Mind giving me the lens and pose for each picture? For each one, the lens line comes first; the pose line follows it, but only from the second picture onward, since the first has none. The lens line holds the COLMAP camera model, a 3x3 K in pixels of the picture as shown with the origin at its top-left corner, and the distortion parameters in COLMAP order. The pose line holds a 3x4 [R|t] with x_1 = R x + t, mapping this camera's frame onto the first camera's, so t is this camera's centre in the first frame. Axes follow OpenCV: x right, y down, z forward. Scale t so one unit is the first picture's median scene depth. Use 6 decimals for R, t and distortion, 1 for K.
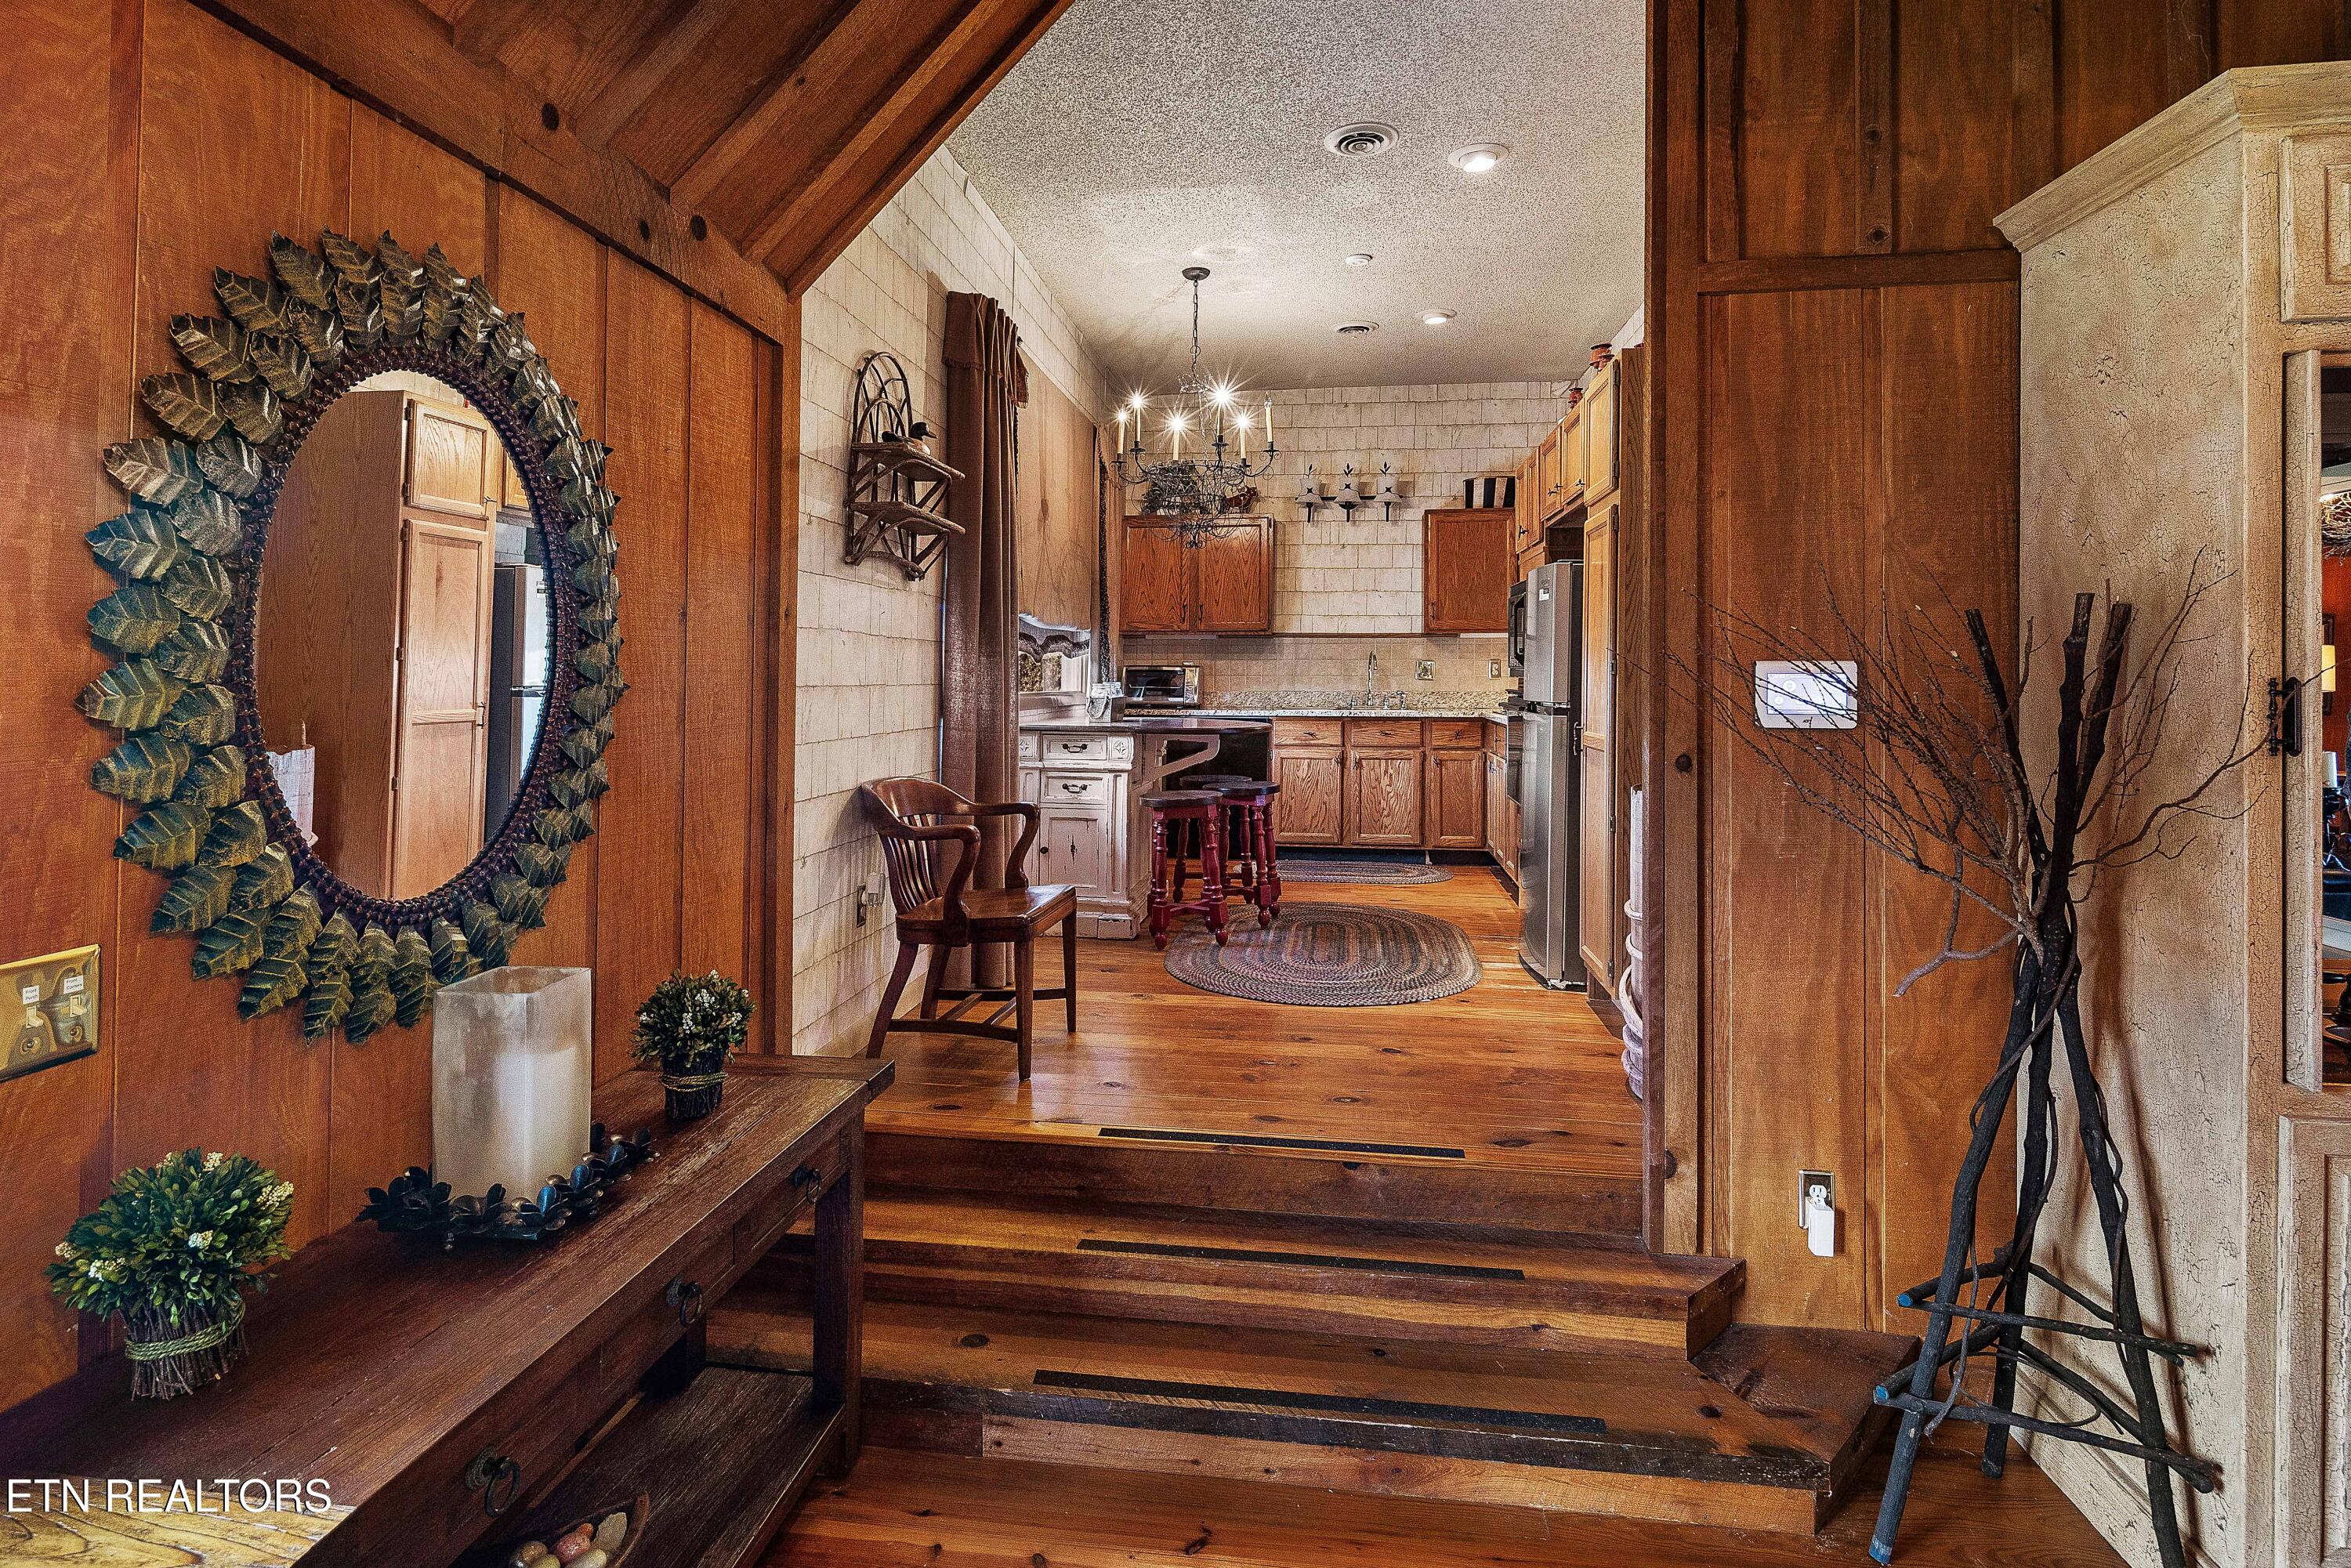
lens RADIAL K [[1142.9, 0, 1180.2], [0, 1142.9, 633.2], [0, 0, 1]] dist [0.000698, -0.000677]
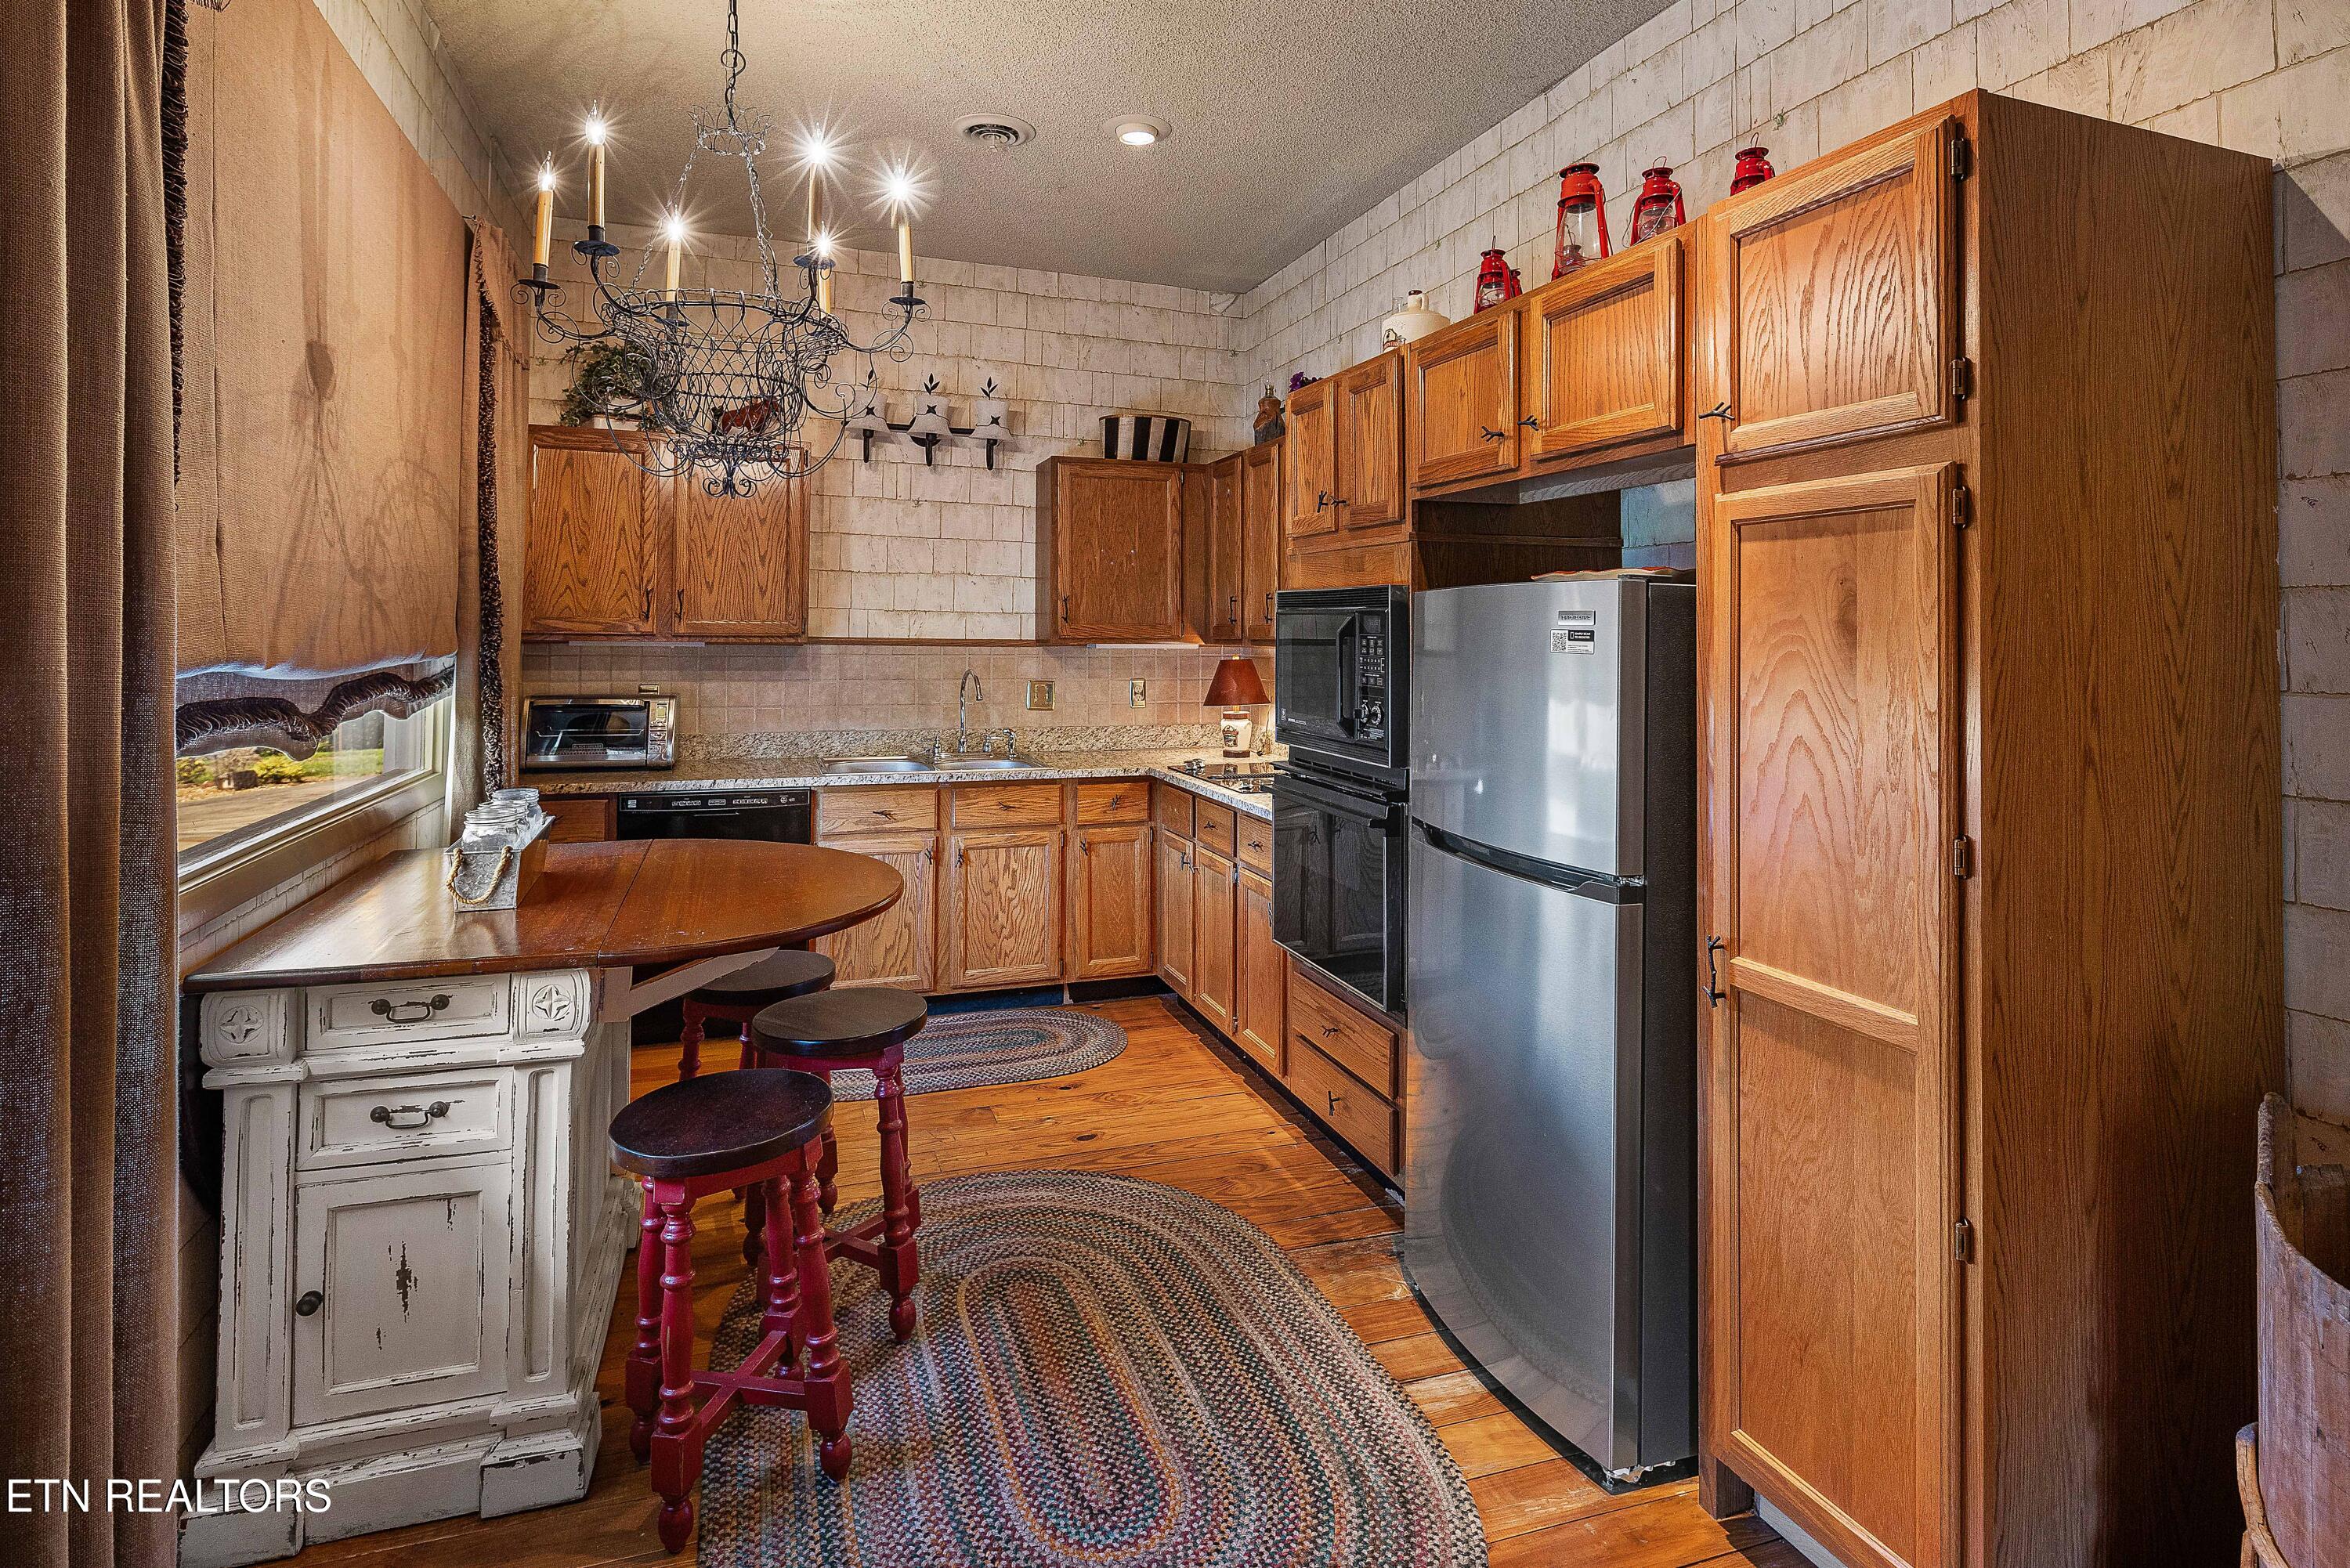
lens RADIAL K [[1142.3, 0, 1179.7], [0, 1142.3, 633.3], [0, 0, 1]] dist [0.000698, -0.000677]
pose [[0.881854, 0.006259, 0.471481, -0.031926], [-0.024431, 0.999175, 0.032432, -0.028615], [-0.470889, -0.040119, 0.881280, 0.376817]]
